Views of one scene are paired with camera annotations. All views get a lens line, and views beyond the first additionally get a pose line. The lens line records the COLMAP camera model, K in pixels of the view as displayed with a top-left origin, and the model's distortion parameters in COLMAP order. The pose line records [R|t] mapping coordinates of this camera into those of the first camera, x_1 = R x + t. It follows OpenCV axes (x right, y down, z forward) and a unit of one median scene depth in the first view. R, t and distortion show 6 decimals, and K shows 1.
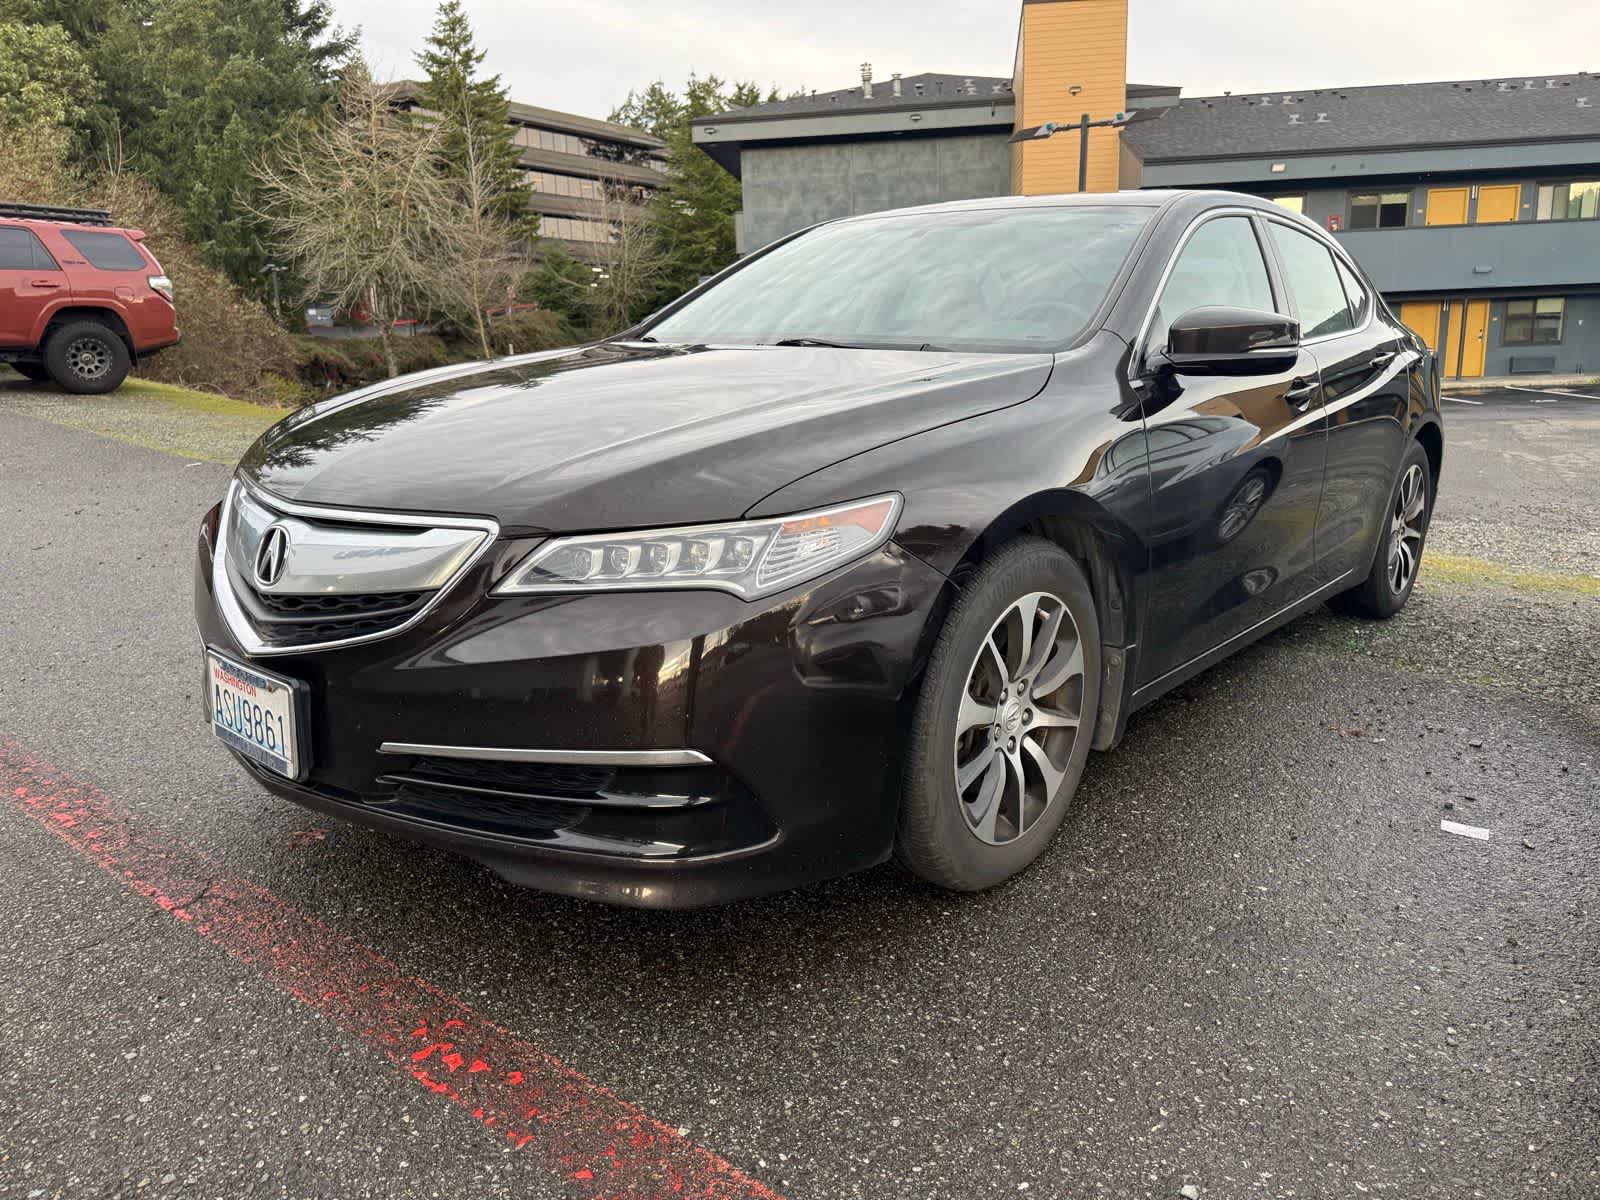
lens RADIAL K [[1209.8, 0, 800.0], [0, 1209.8, 600.0], [0, 0, 1]] dist [-0.000335, -0.000679]
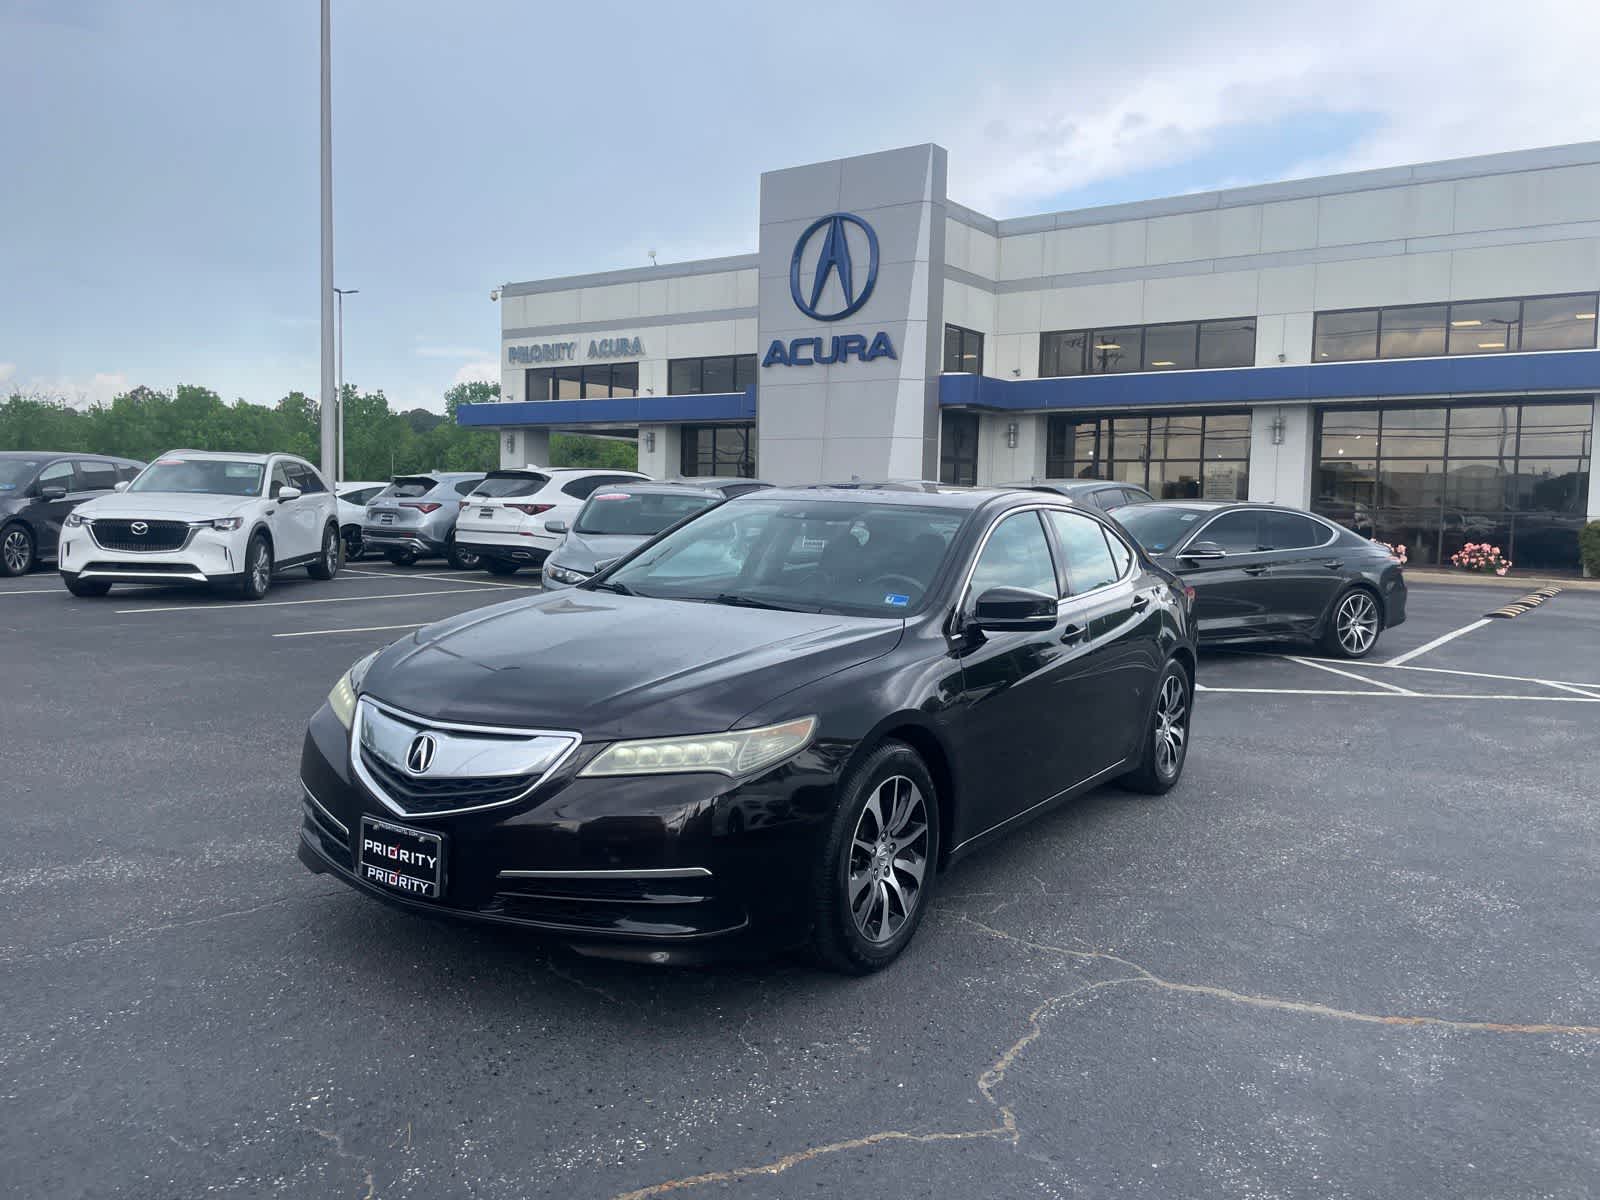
lens RADIAL K [[1209.8, 0, 800.0], [0, 1209.8, 600.0], [0, 0, 1]] dist [-0.000335, -0.000679]
pose [[0.992474, 0.010976, 0.121966, -0.135529], [0.008163, 0.987830, -0.155320, 0.013760], [-0.122186, 0.155147, 0.980306, -0.620512]]
